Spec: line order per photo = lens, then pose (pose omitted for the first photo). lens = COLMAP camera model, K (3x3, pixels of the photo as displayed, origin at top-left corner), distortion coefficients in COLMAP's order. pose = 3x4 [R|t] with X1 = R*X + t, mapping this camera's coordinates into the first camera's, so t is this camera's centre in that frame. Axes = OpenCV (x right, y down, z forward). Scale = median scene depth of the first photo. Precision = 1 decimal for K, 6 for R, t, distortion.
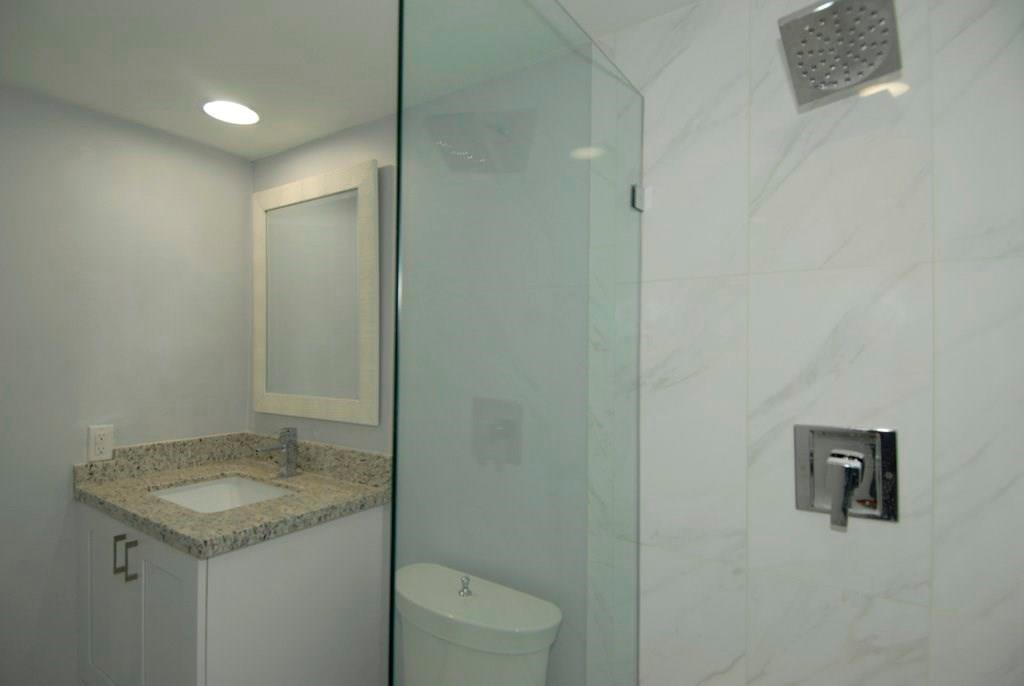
lens RADIAL K [[534.7, 0, 513.1], [0, 534.7, 345.8], [0, 0, 1]] dist [0.046511, -0.054636]
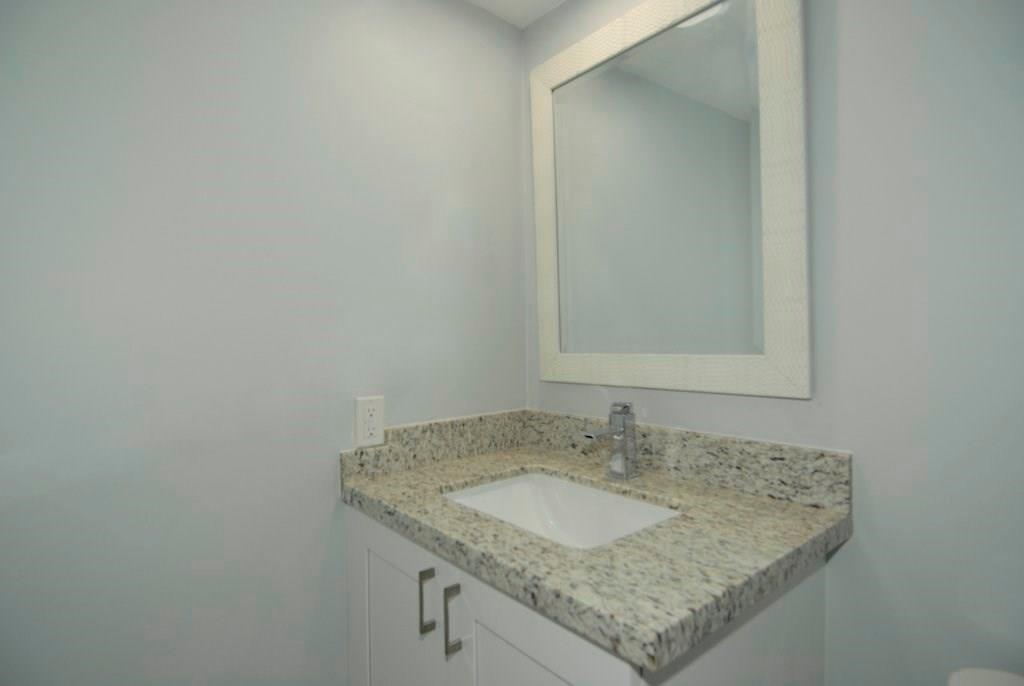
lens RADIAL K [[534.7, 0, 513.1], [0, 534.7, 345.8], [0, 0, 1]] dist [0.046511, -0.054636]
pose [[0.964488, -0.021846, -0.263222, -0.391676], [0.029169, 0.999288, 0.023945, 0.069308], [0.262511, -0.030773, 0.964438, 0.367832]]
